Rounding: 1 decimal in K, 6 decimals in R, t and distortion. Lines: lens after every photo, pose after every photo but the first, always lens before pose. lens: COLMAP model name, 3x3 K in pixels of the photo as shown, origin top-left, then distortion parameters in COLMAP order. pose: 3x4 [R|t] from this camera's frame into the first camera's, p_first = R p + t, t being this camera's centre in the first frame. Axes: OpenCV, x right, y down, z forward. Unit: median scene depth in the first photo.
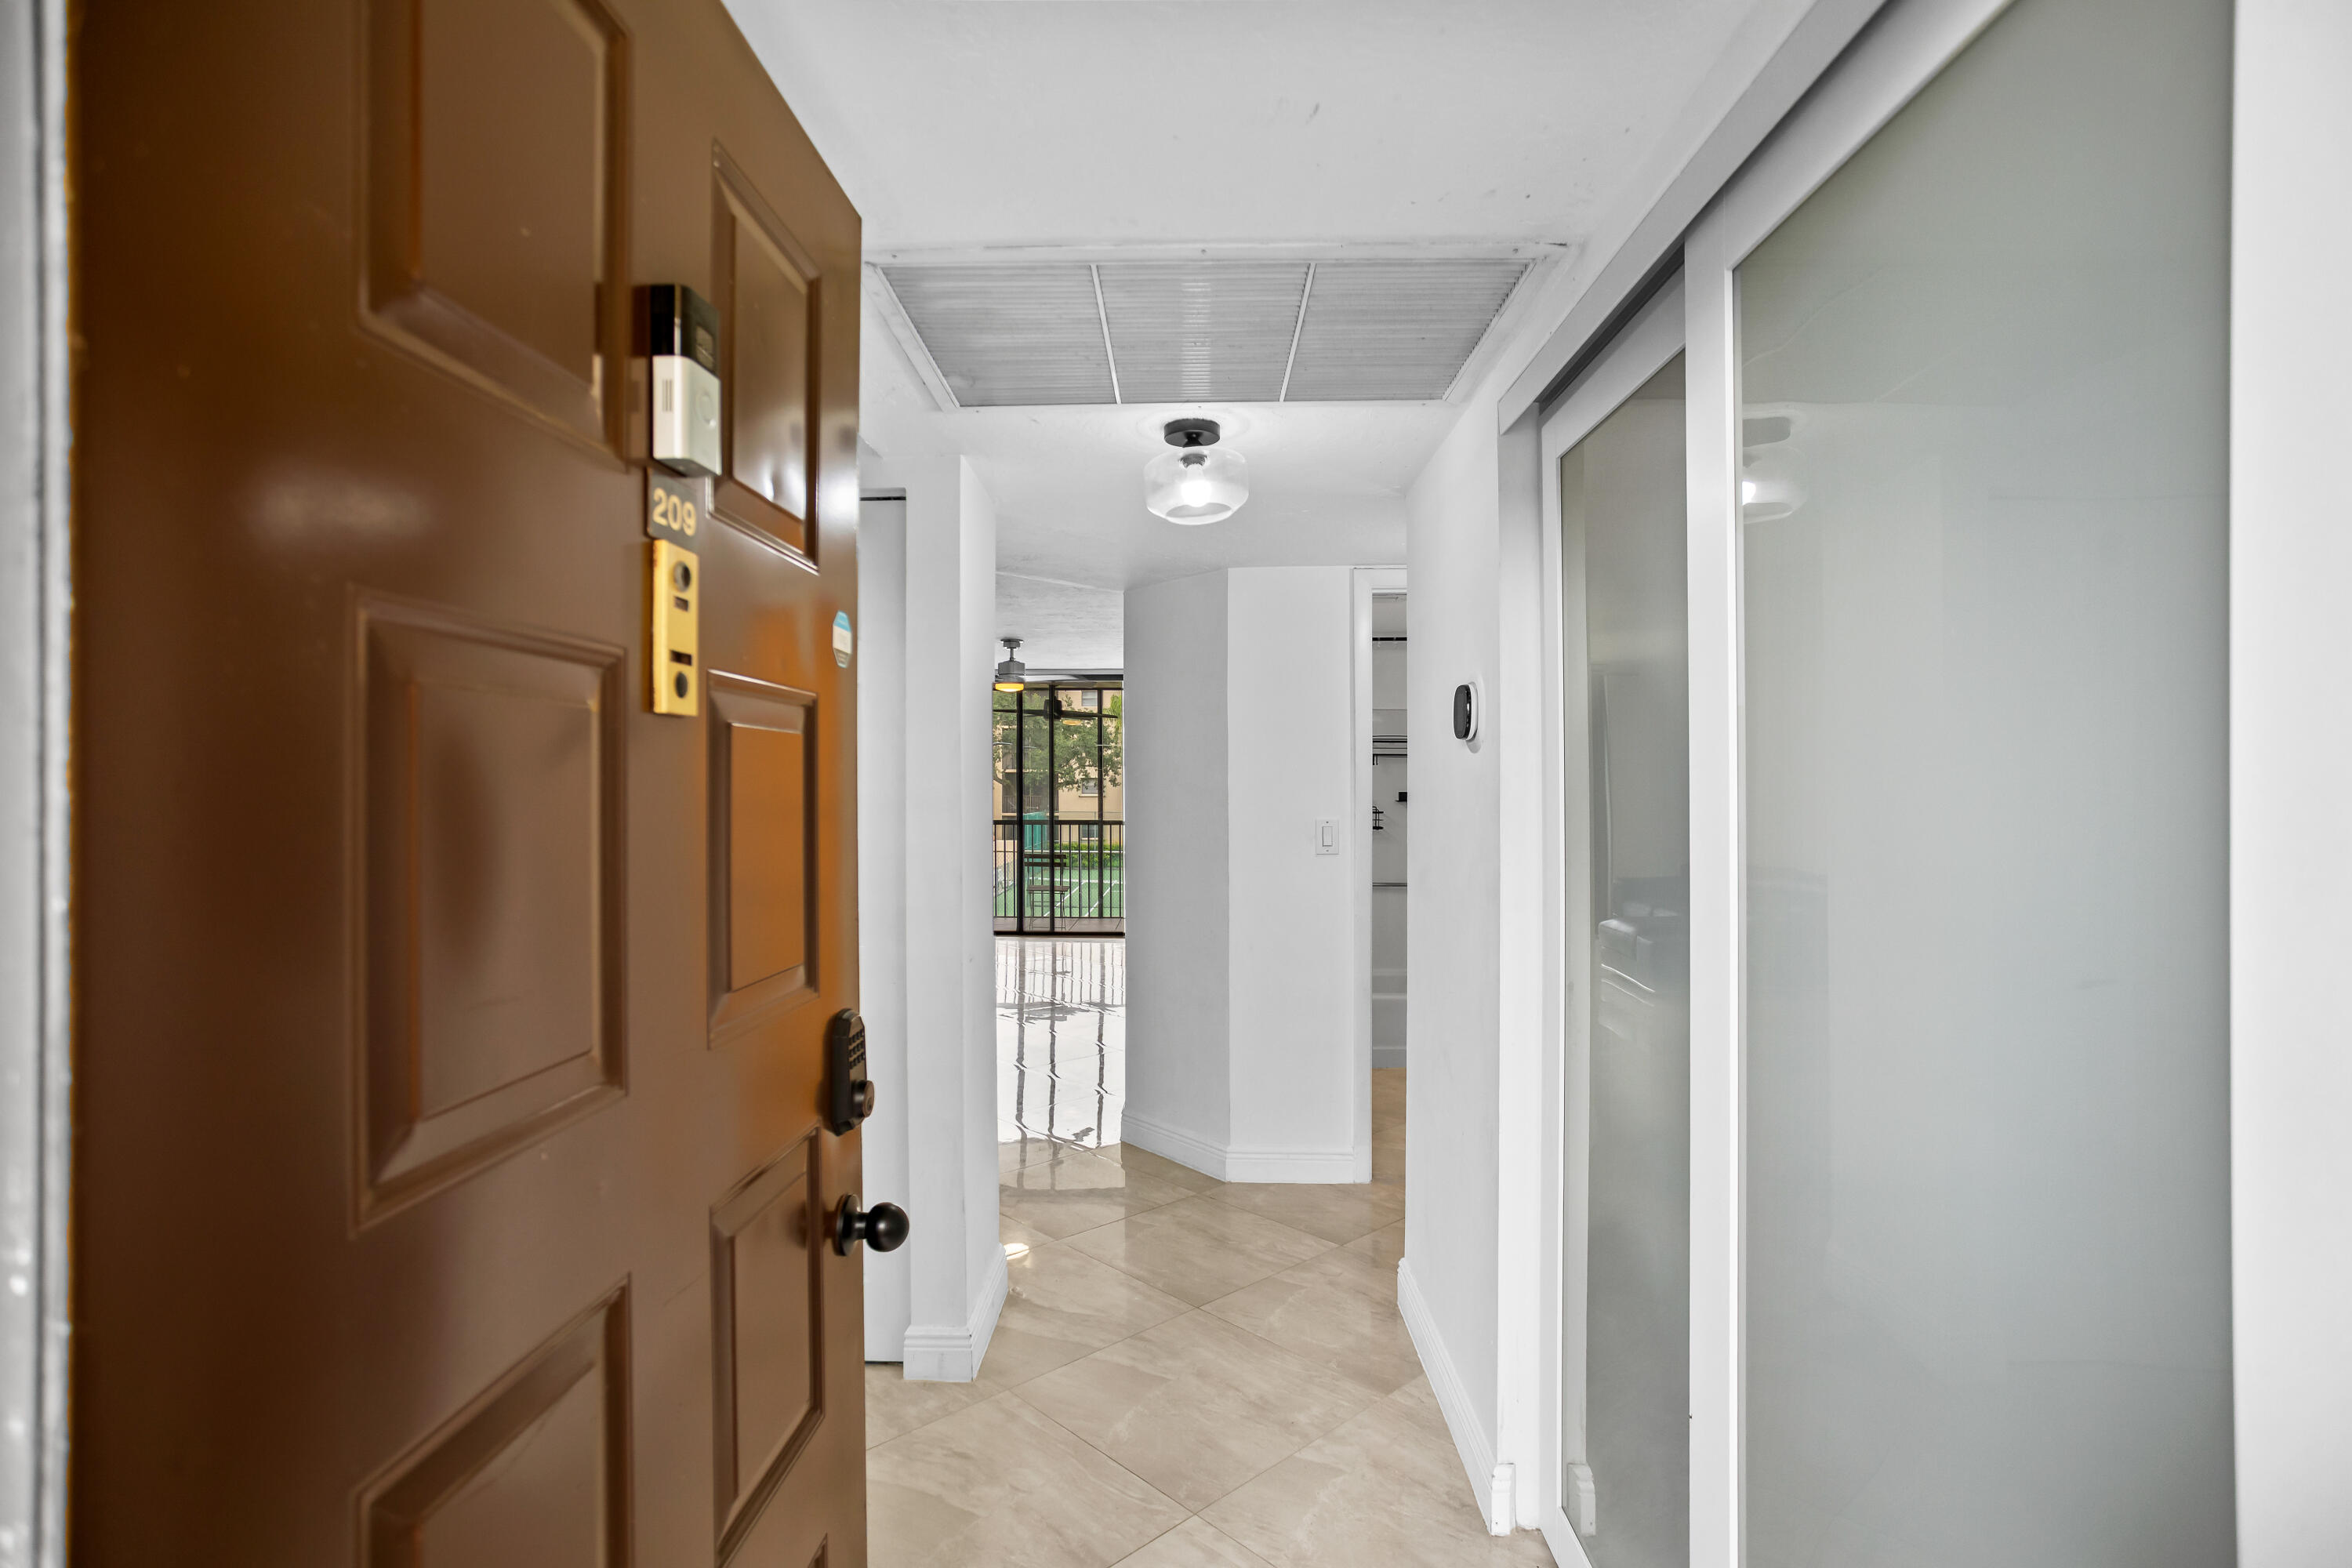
lens RADIAL K [[1140.7, 0, 1163.9], [0, 1140.7, 792.8], [0, 0, 1]] dist [-0.048769, 0.022012]
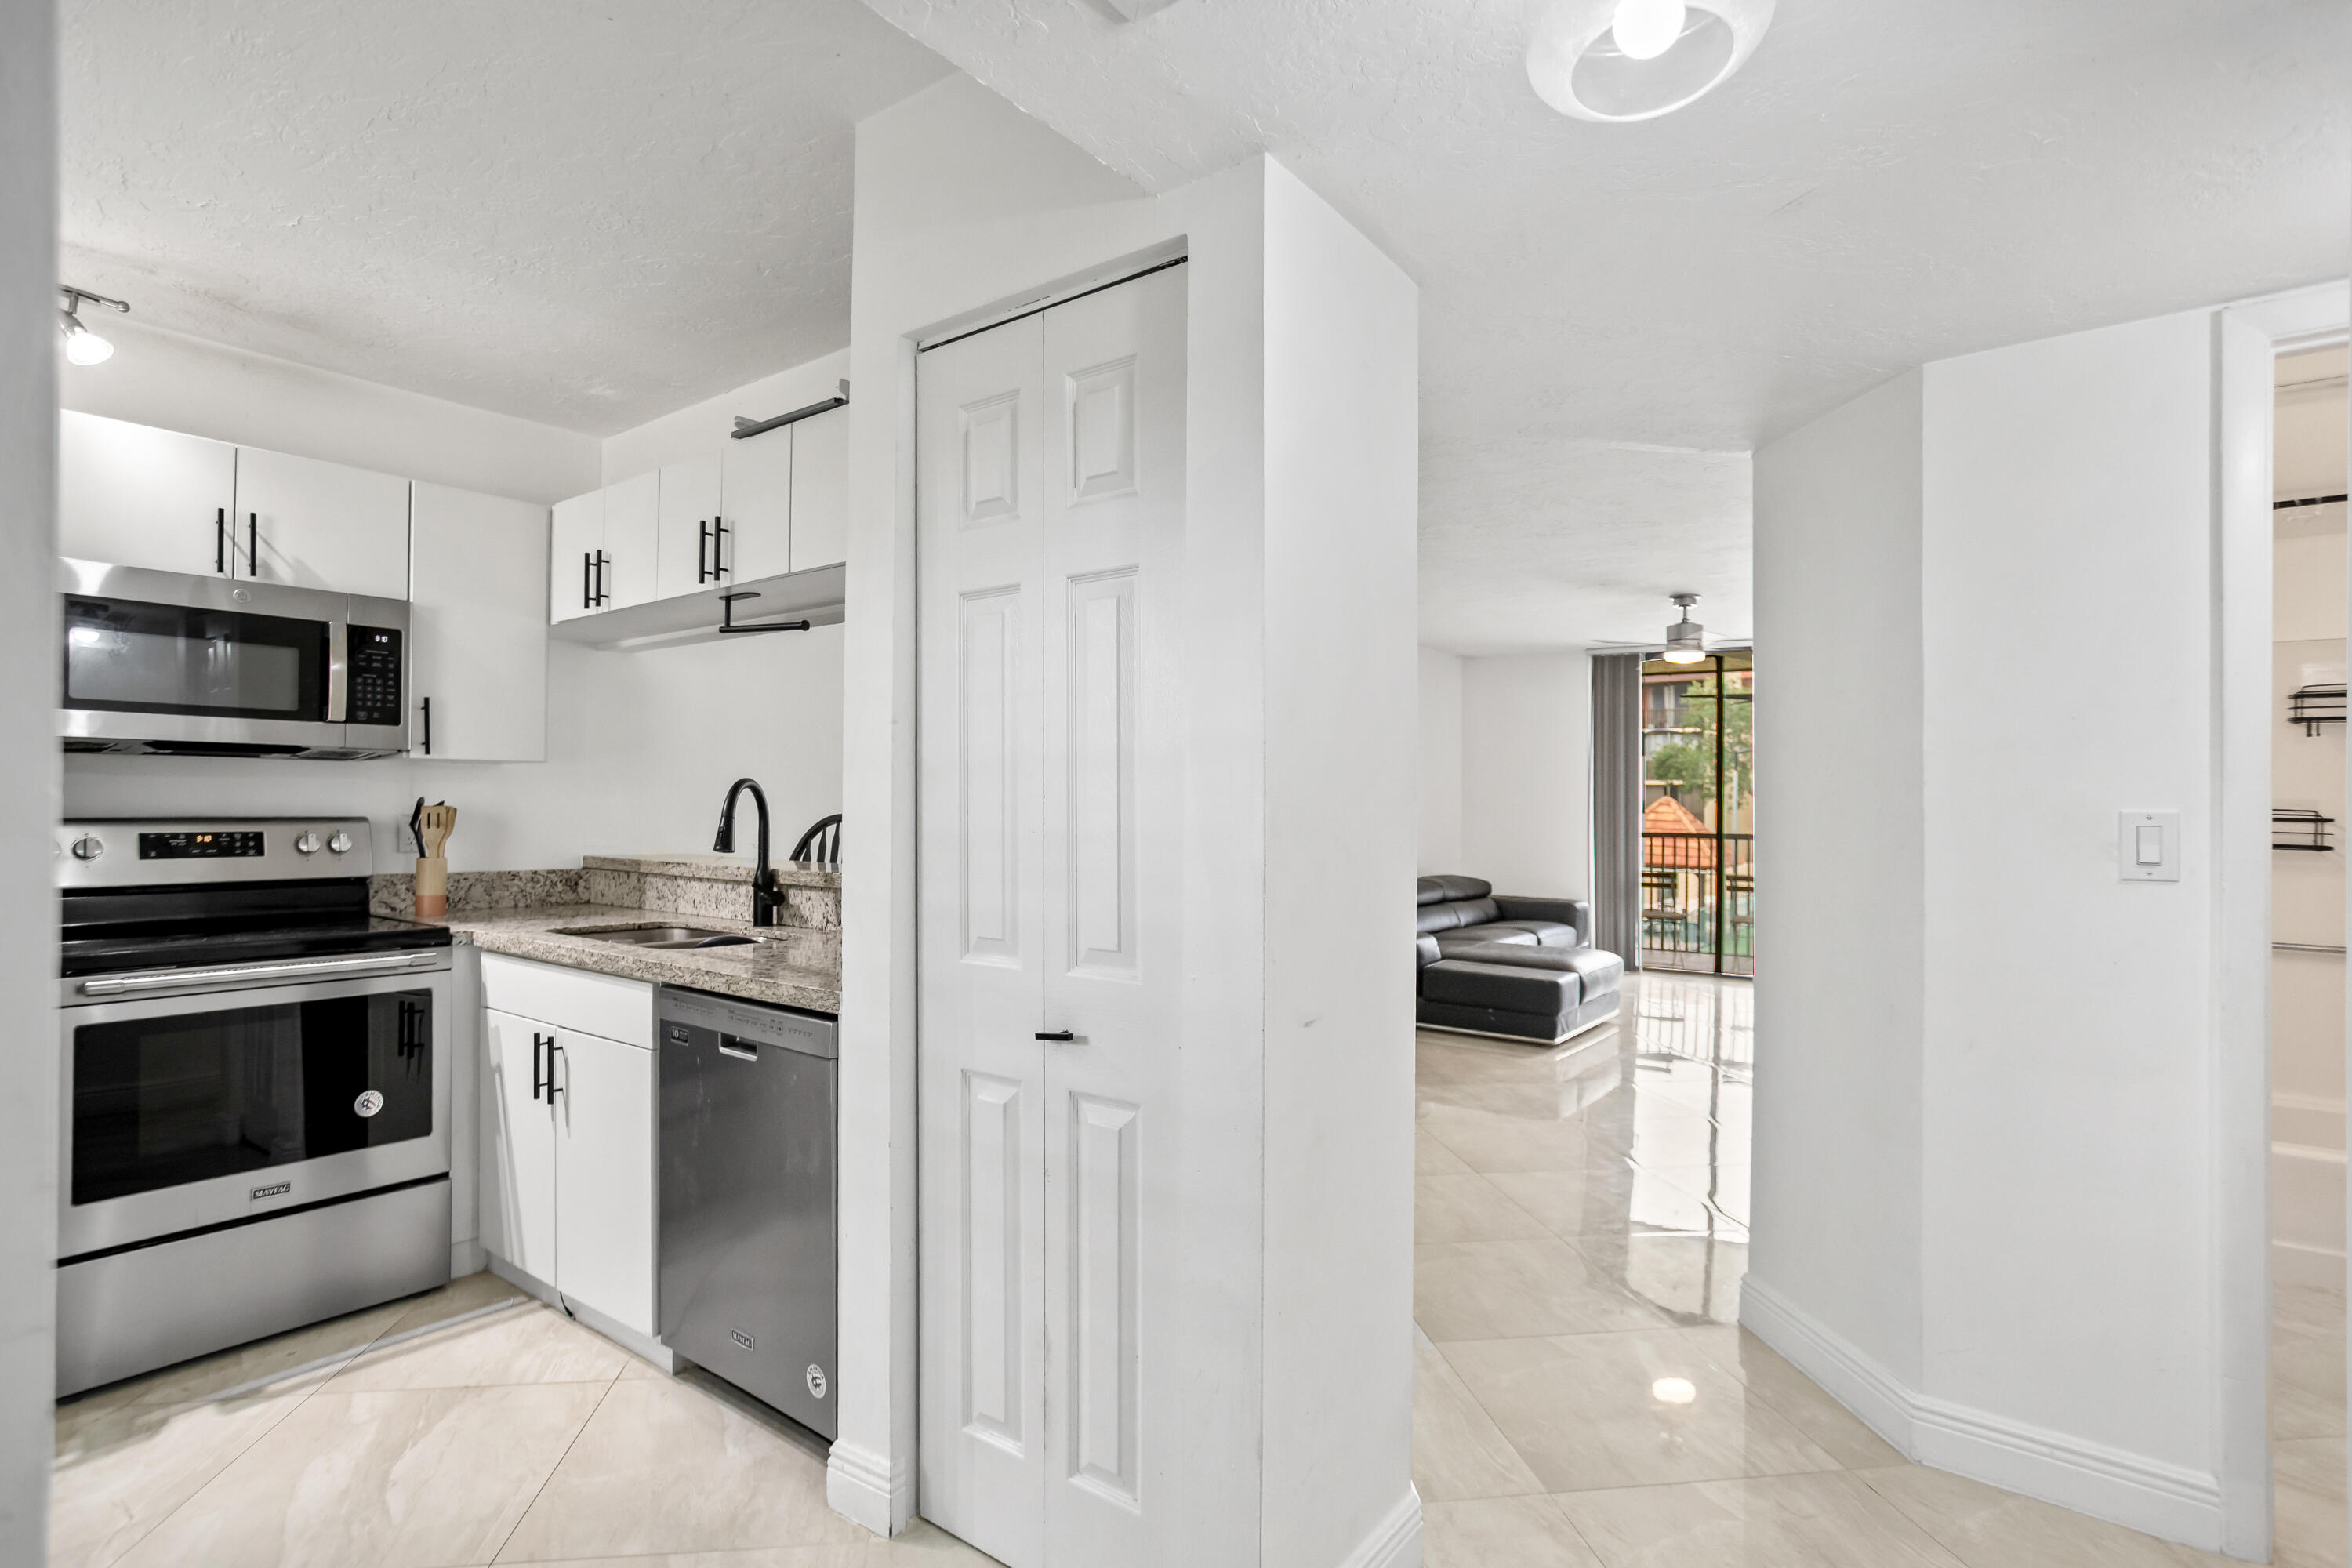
lens RADIAL K [[1140.7, 0, 1169.2], [0, 1140.7, 792.6], [0, 0, 1]] dist [-0.048769, 0.022012]
pose [[0.806998, 0.005426, -0.590529, 0.030330], [-0.014516, 0.999838, -0.010650, 0.009268], [0.590375, 0.017167, 0.806946, 0.124465]]
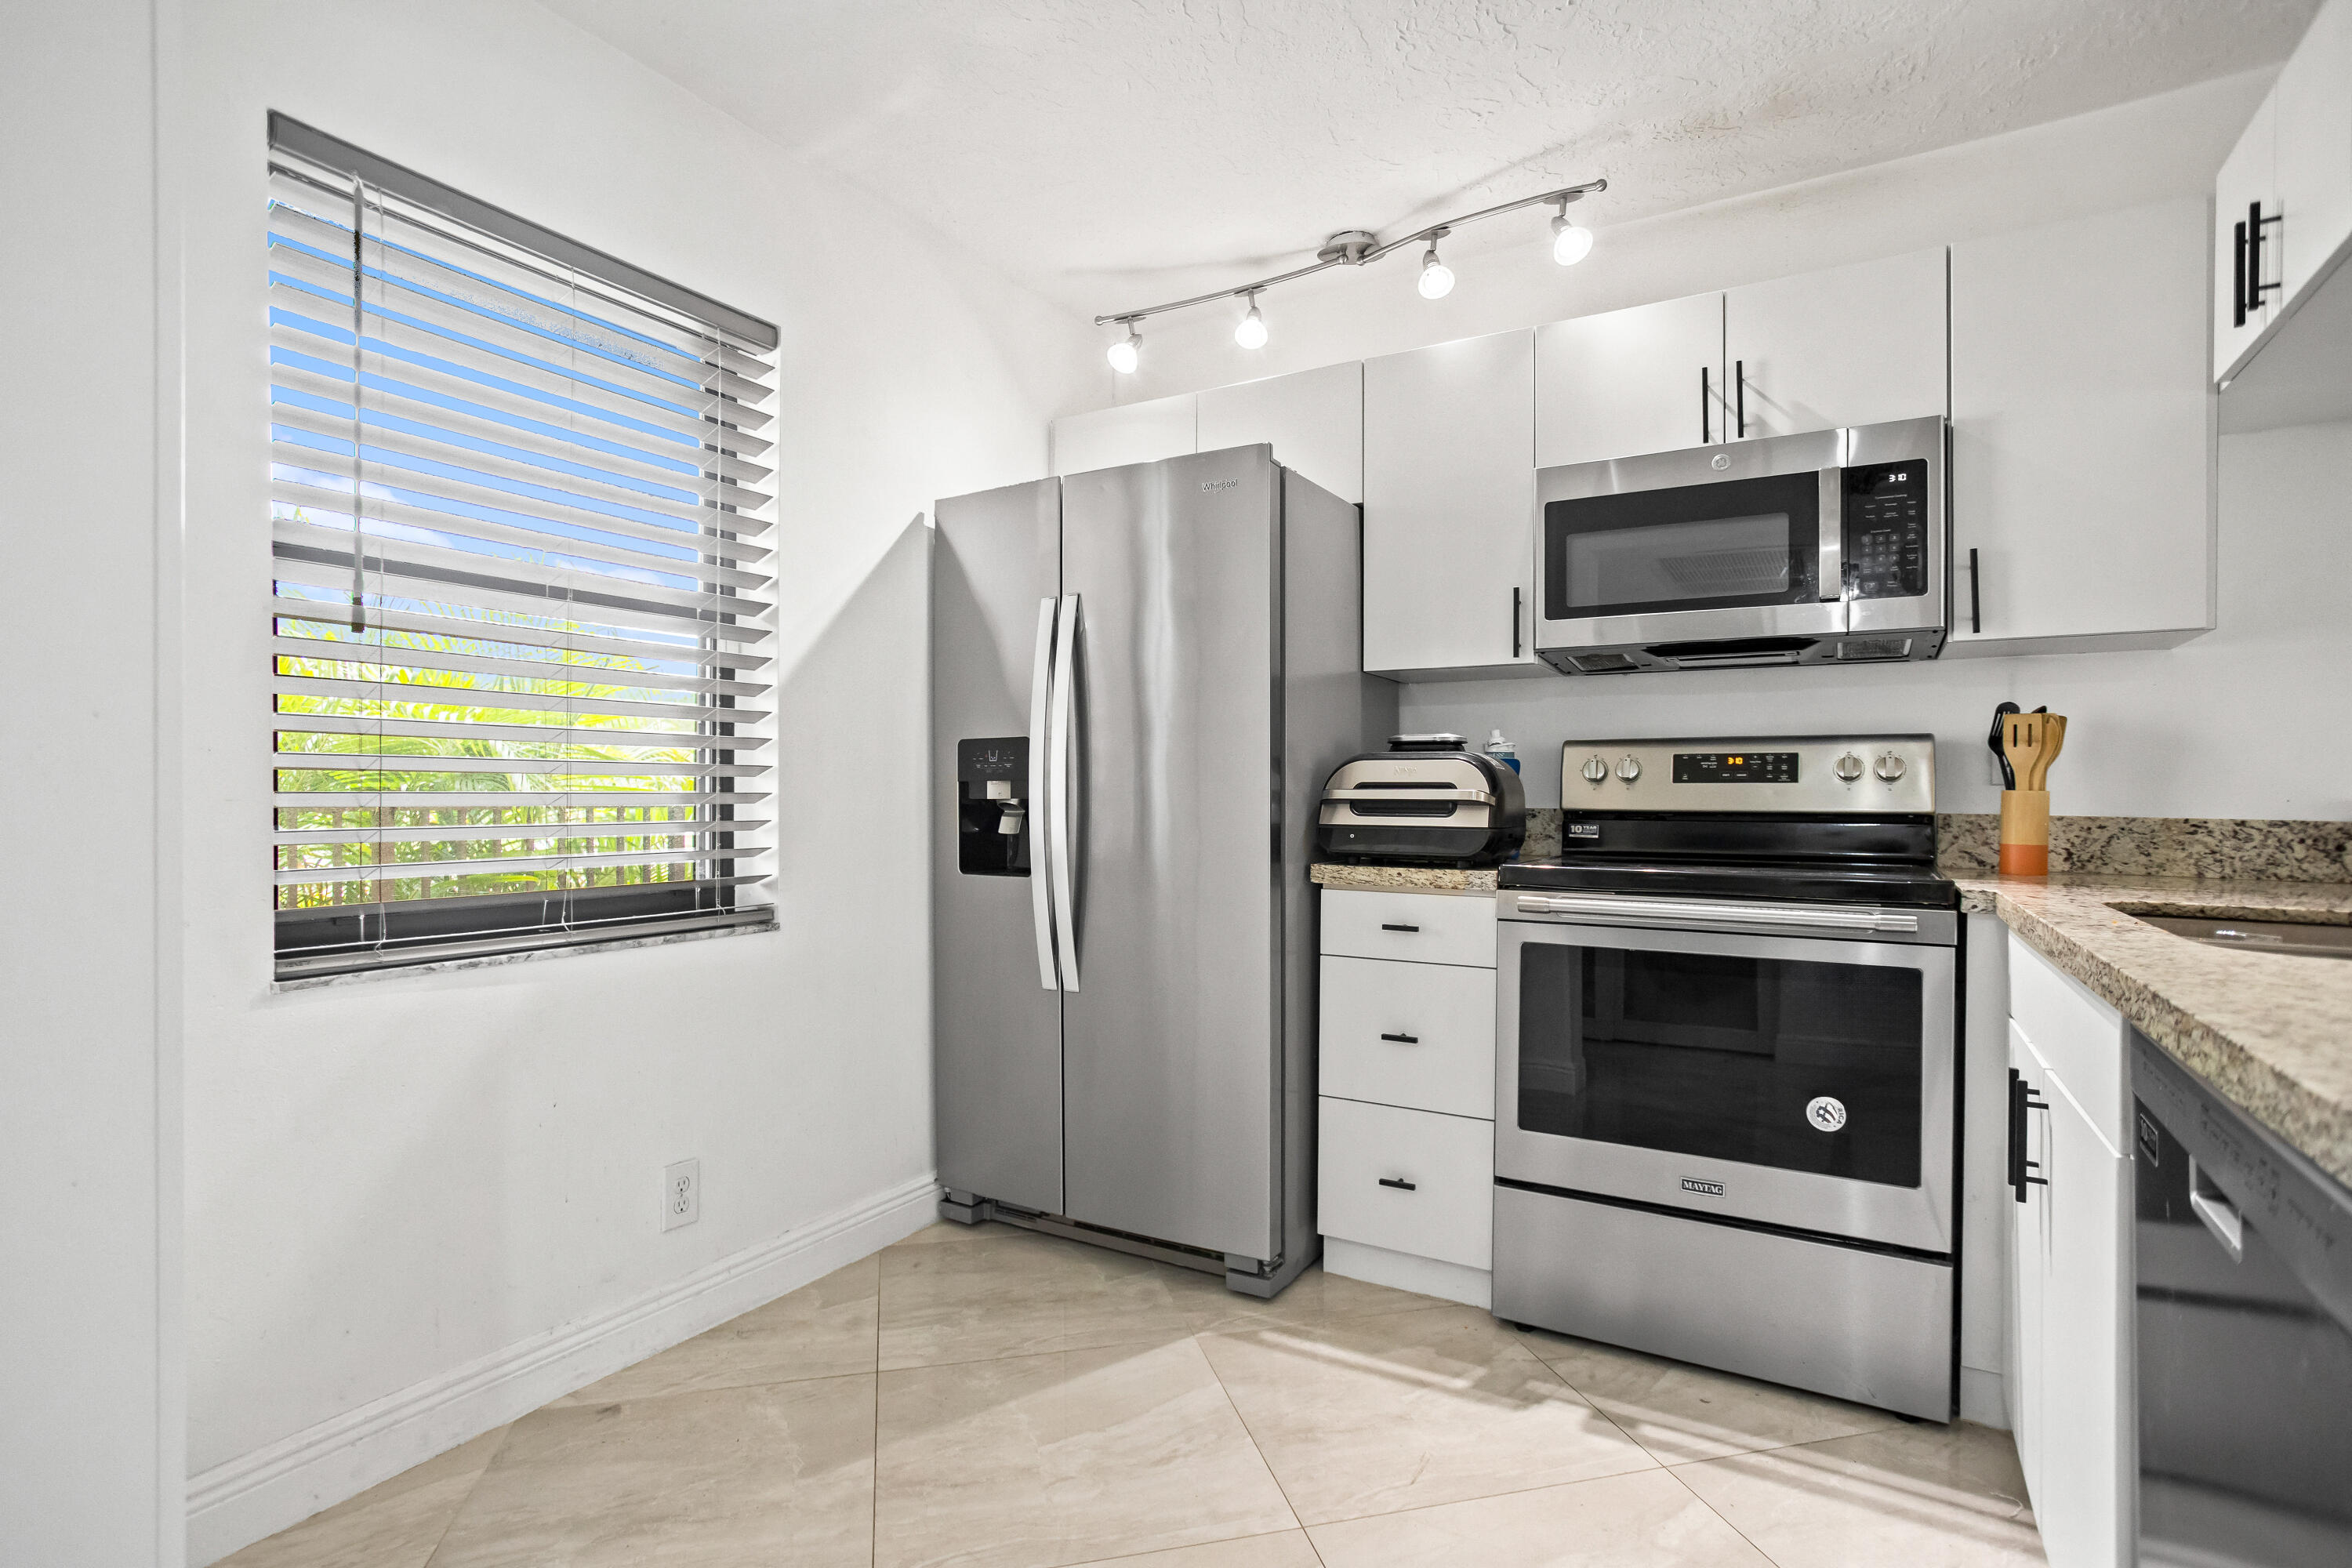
lens RADIAL K [[1140.7, 0, 1172.2], [0, 1140.7, 792.0], [0, 0, 1]] dist [-0.048769, 0.022012]
pose [[-0.514225, 0.005161, -0.857640, -0.053177], [-0.002881, 0.999966, 0.007745, 0.025934], [0.857650, 0.006454, -0.514193, 0.224155]]
